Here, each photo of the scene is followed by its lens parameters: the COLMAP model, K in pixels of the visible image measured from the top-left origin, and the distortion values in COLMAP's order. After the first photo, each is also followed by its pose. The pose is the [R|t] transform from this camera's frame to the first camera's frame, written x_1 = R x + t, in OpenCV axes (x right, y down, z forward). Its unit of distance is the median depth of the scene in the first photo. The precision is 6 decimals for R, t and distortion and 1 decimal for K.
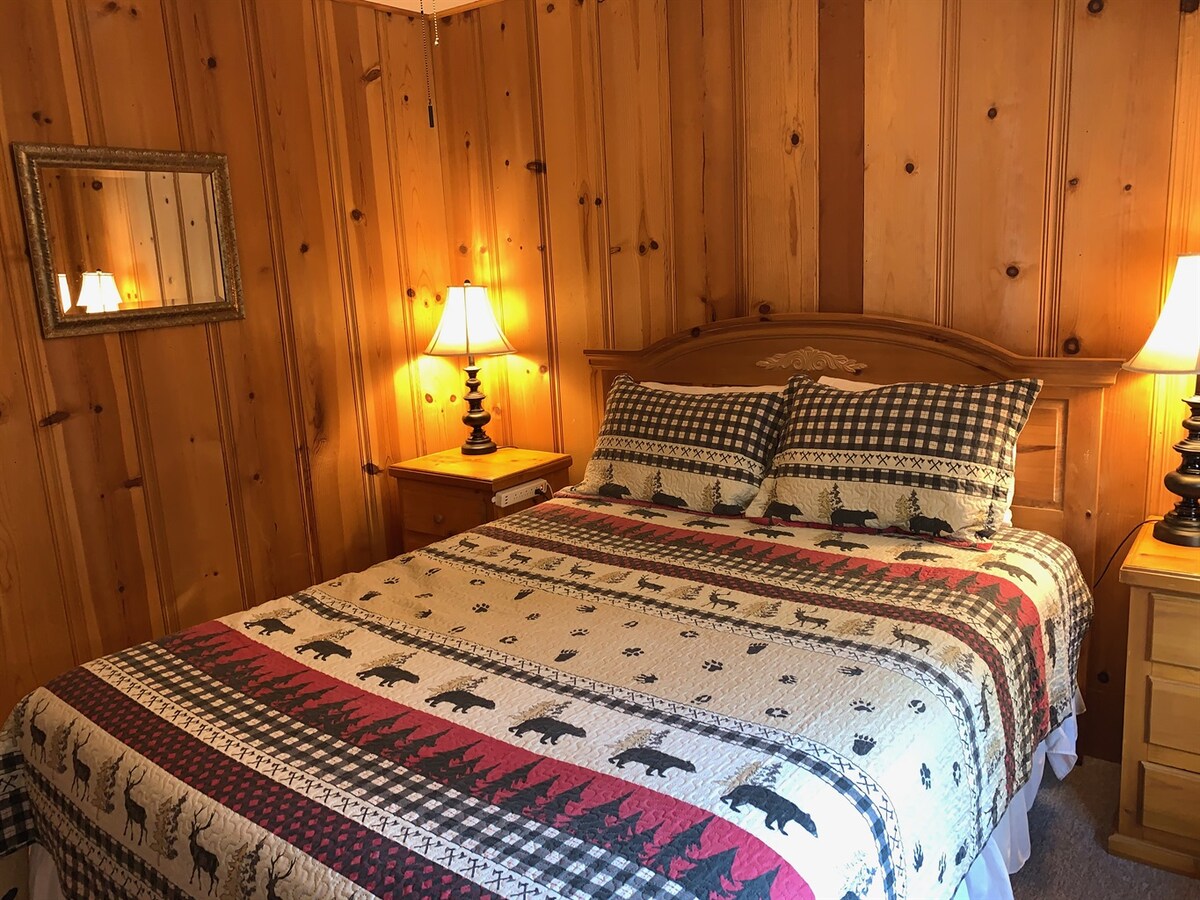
lens RADIAL K [[926.7, 0, 601.2], [0, 926.7, 437.1], [0, 0, 1]] dist [0.052029, -0.060561]
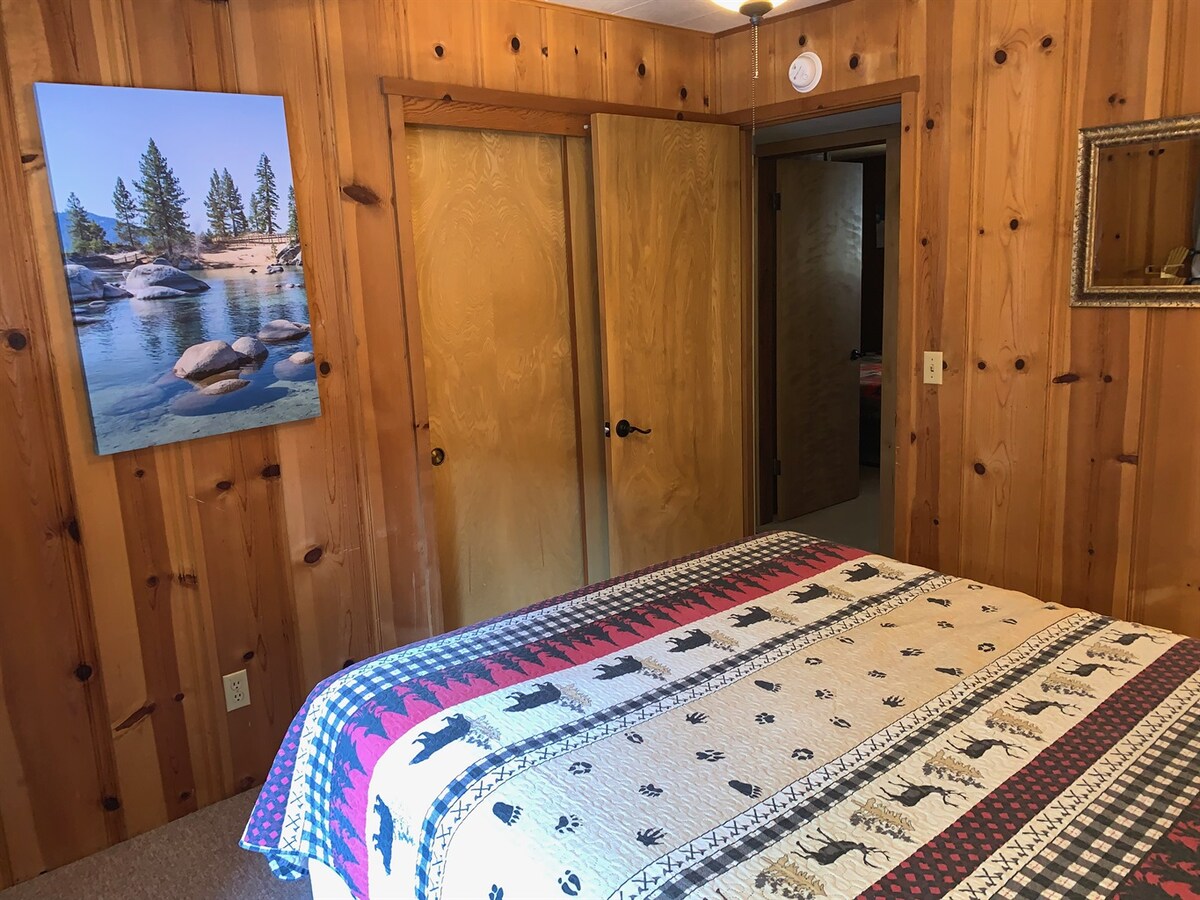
lens RADIAL K [[926.7, 0, 604.6], [0, 926.7, 458.1], [0, 0, 1]] dist [0.052029, -0.060561]
pose [[-0.209628, 0.264848, -0.941229, 0.784377], [-0.143431, 0.943875, 0.297537, -0.236934], [0.967204, 0.197374, -0.159876, 0.858639]]
